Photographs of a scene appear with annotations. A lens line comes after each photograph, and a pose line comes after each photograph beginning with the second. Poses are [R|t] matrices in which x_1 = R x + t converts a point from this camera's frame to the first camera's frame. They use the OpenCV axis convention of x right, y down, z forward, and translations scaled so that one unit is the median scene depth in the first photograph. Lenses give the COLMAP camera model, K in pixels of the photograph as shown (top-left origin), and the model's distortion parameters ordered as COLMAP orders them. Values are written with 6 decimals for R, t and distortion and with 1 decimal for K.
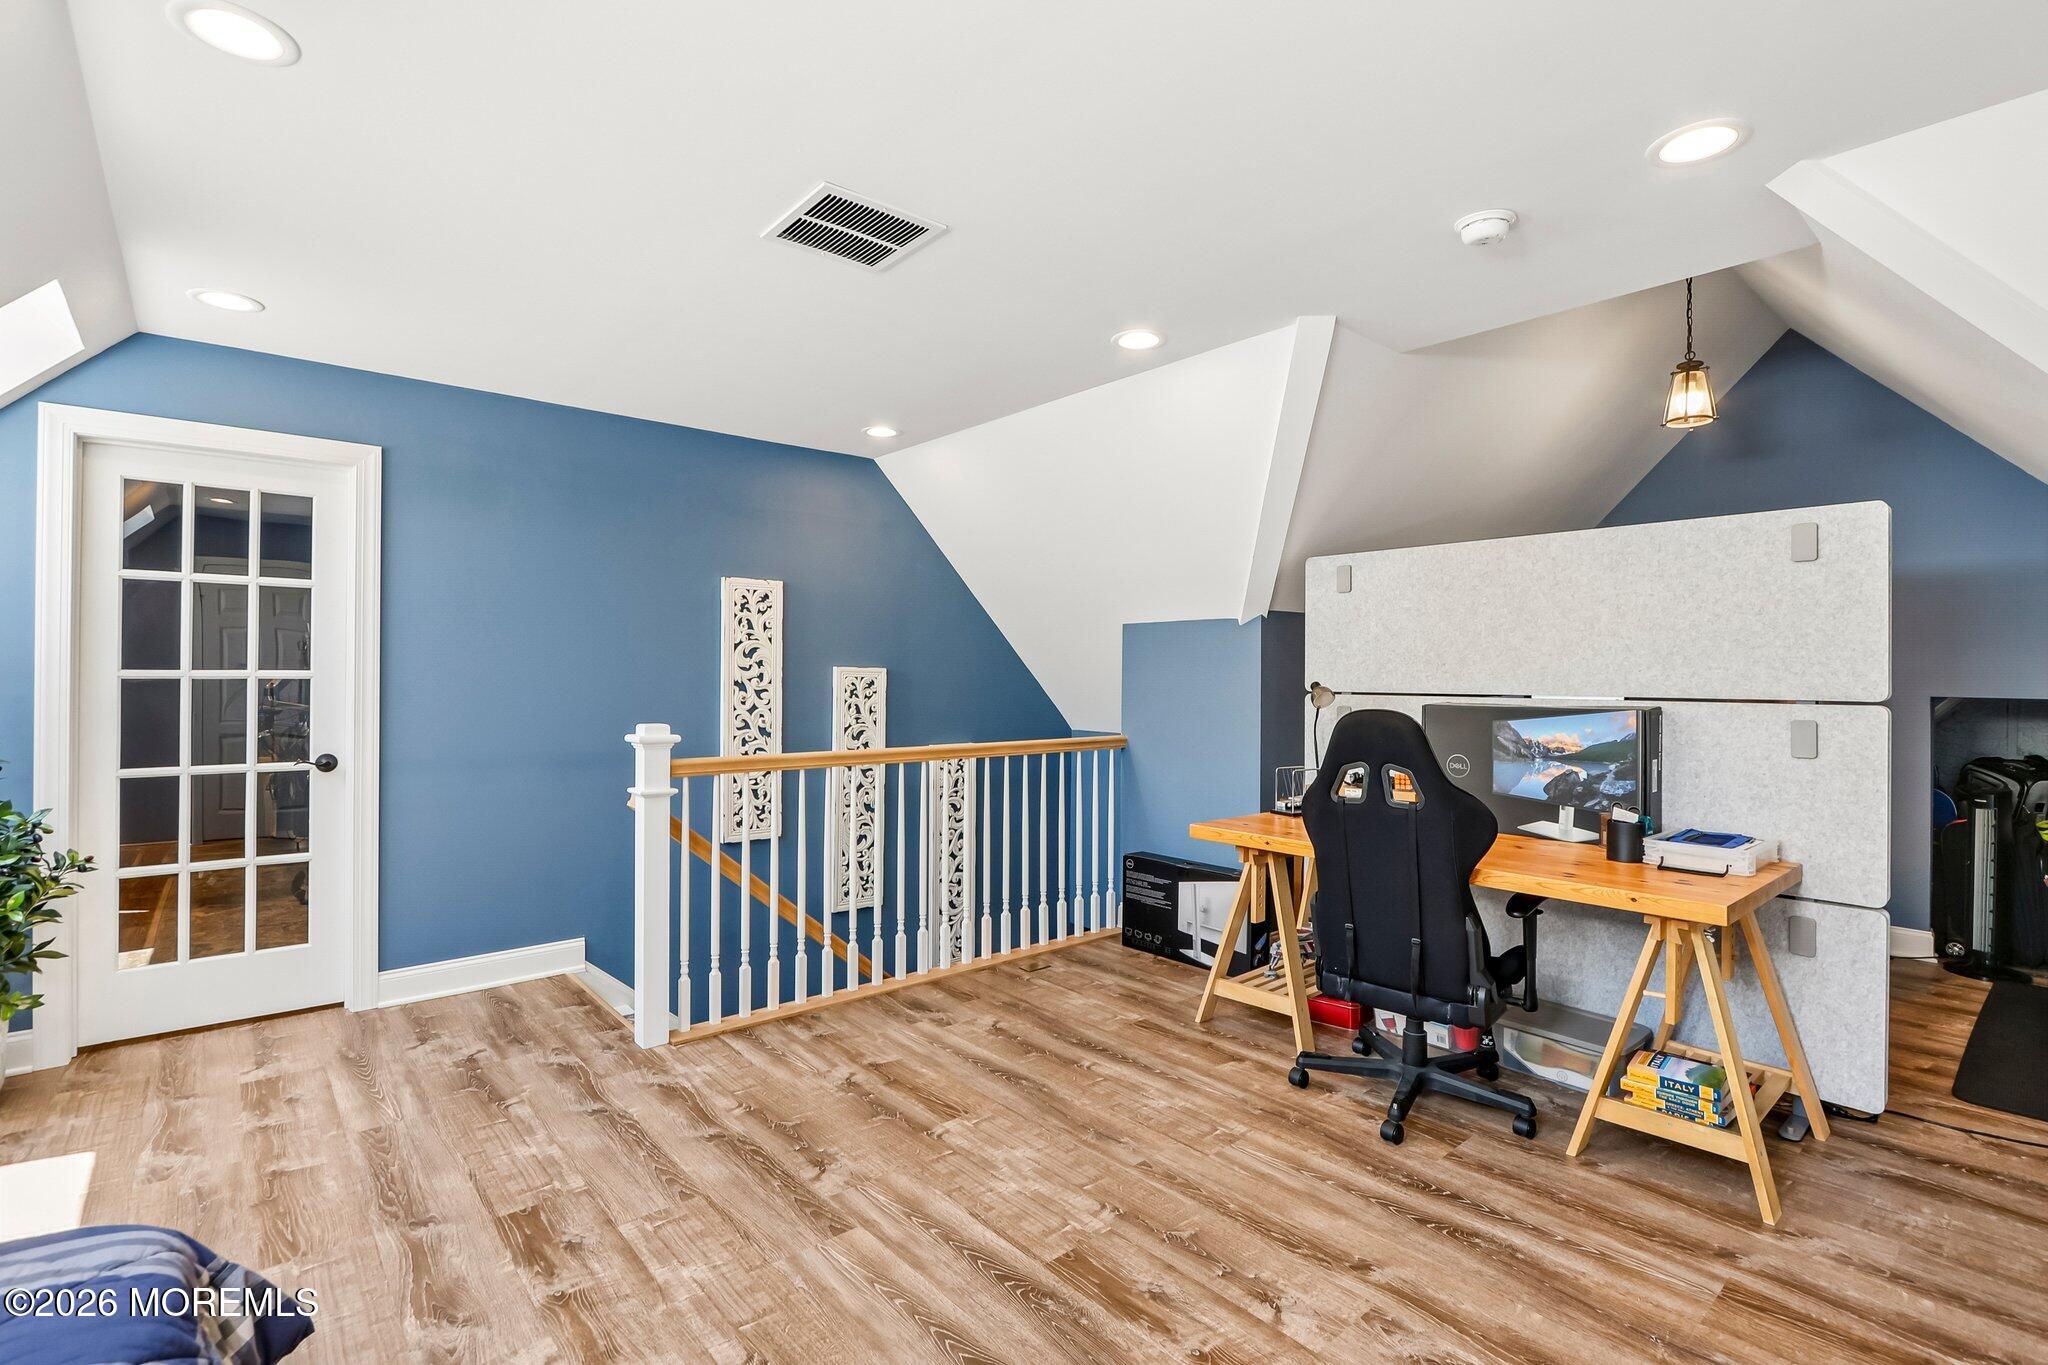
lens RADIAL K [[938.2, 0, 1013.4], [0, 938.2, 679.8], [0, 0, 1]] dist [-0.017692, 0.002185]
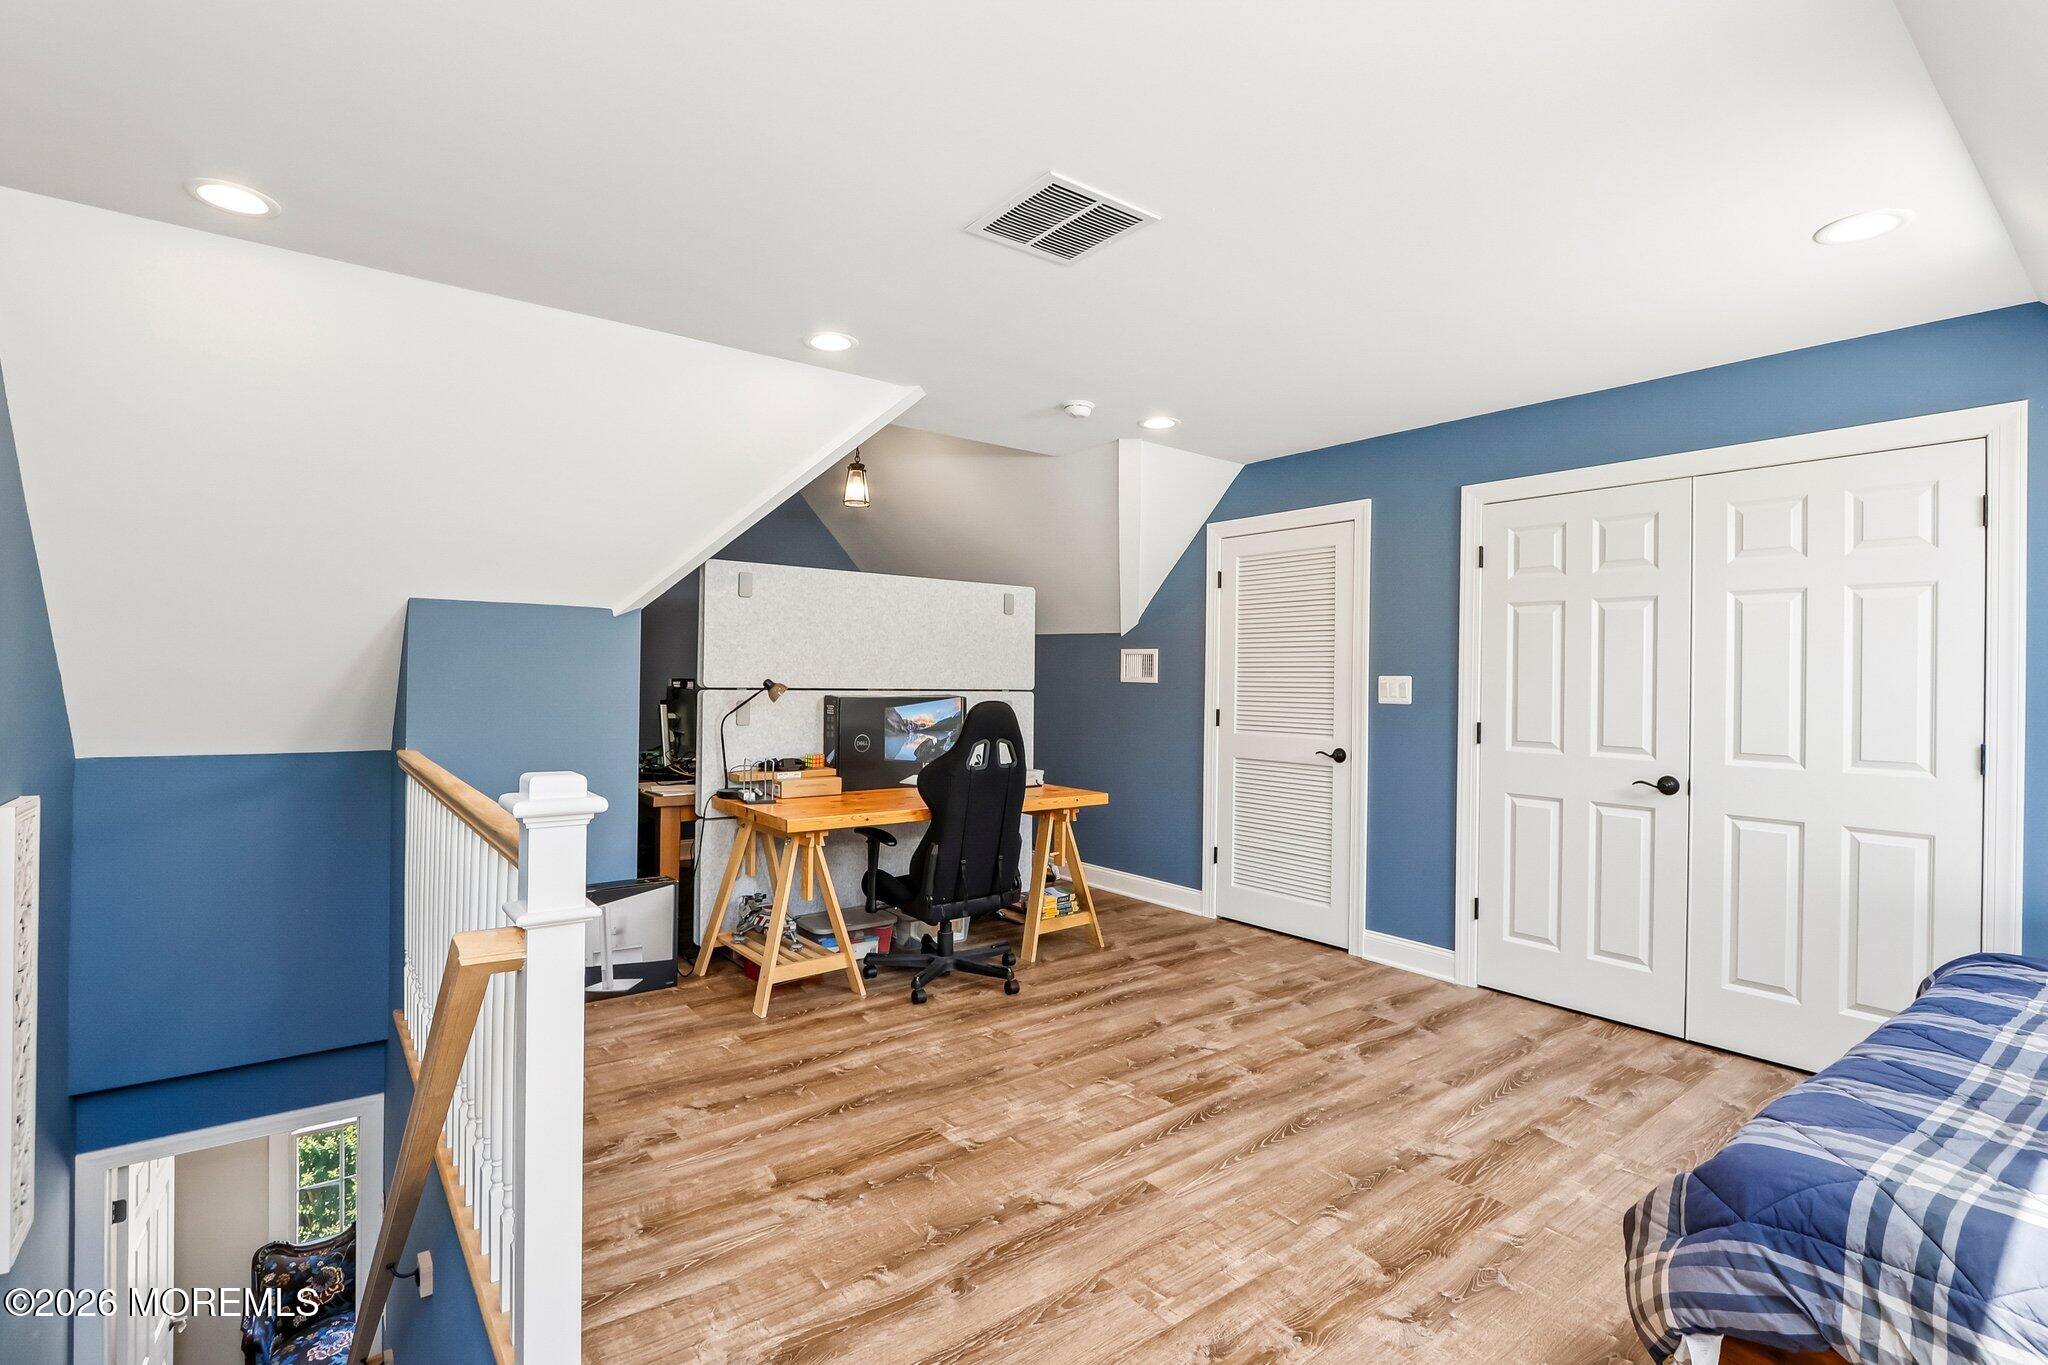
lens RADIAL K [[938.2, 0, 1011.3], [0, 938.2, 675.7], [0, 0, 1]] dist [-0.017692, 0.002185]
pose [[0.063285, 0.000442, 0.997995, -1.051289], [-0.012094, 0.999927, 0.000324, -0.007273], [-0.997922, -0.012091, 0.063286, 0.897103]]
